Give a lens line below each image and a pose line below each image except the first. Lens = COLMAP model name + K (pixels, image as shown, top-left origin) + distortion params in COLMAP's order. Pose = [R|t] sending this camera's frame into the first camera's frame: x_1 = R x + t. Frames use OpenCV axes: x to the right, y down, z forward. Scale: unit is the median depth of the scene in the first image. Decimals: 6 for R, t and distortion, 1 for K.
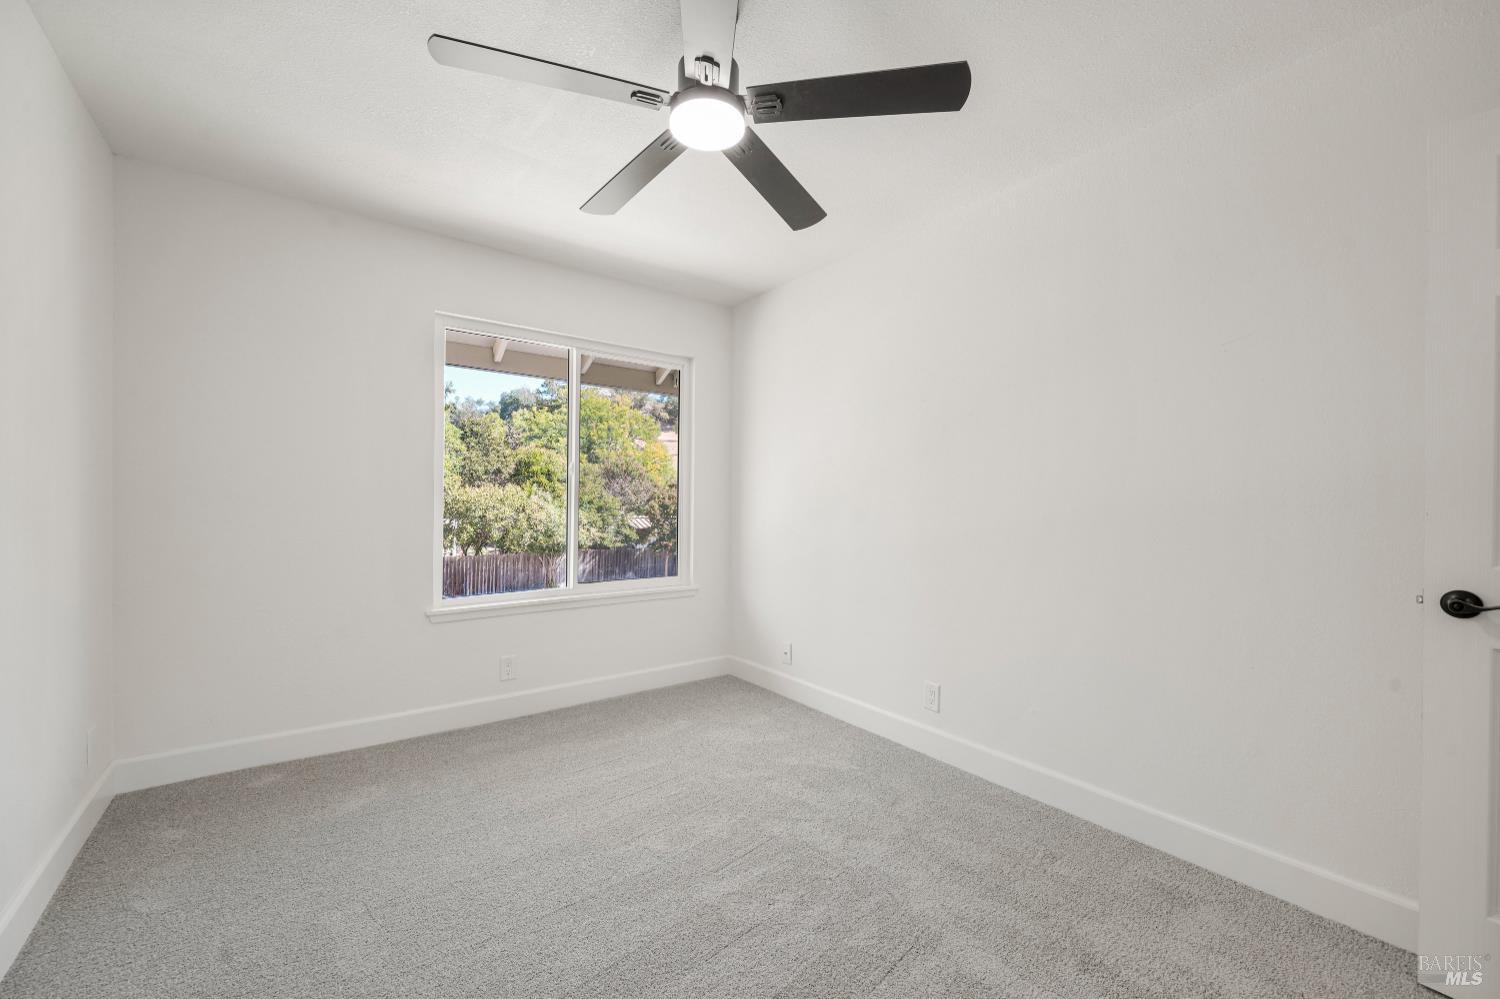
lens RADIAL K [[601.1, 0, 752.0], [0, 601.1, 505.6], [0, 0, 1]] dist [-0.005236, 0.000483]
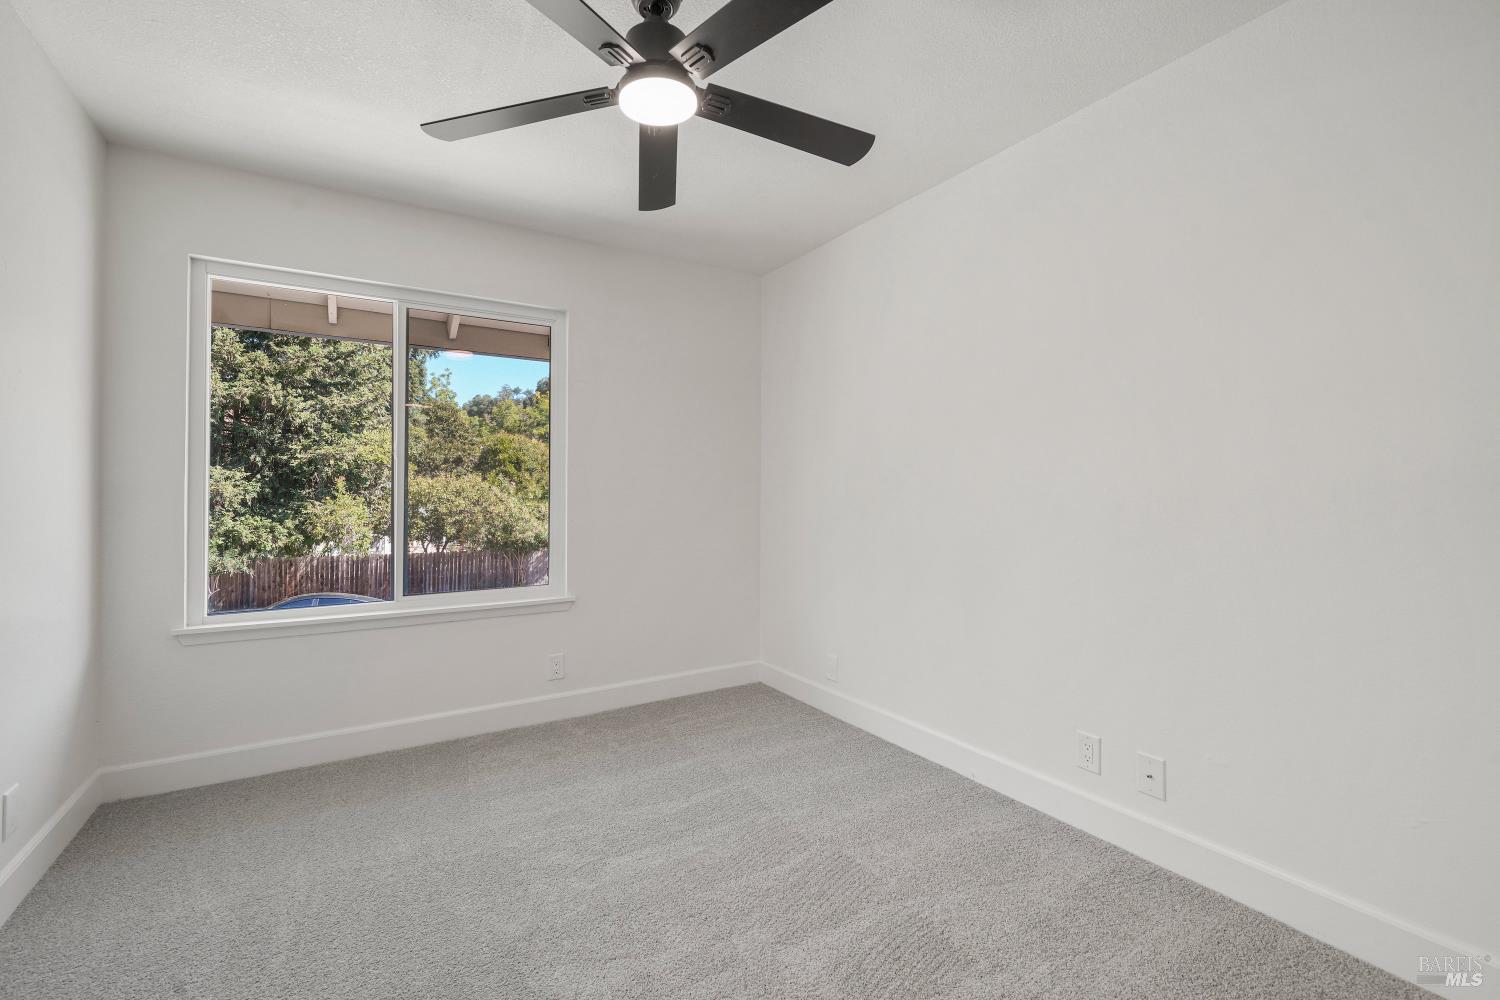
lens RADIAL K [[643.7, 0, 745.5], [0, 643.7, 488.5], [0, 0, 1]] dist [0.003753, 0.000216]
pose [[0.995574, -0.007053, -0.093715, 0.100573], [0.005857, 0.999898, -0.013040, 0.001071], [0.093798, 0.012434, 0.995514, 0.079490]]
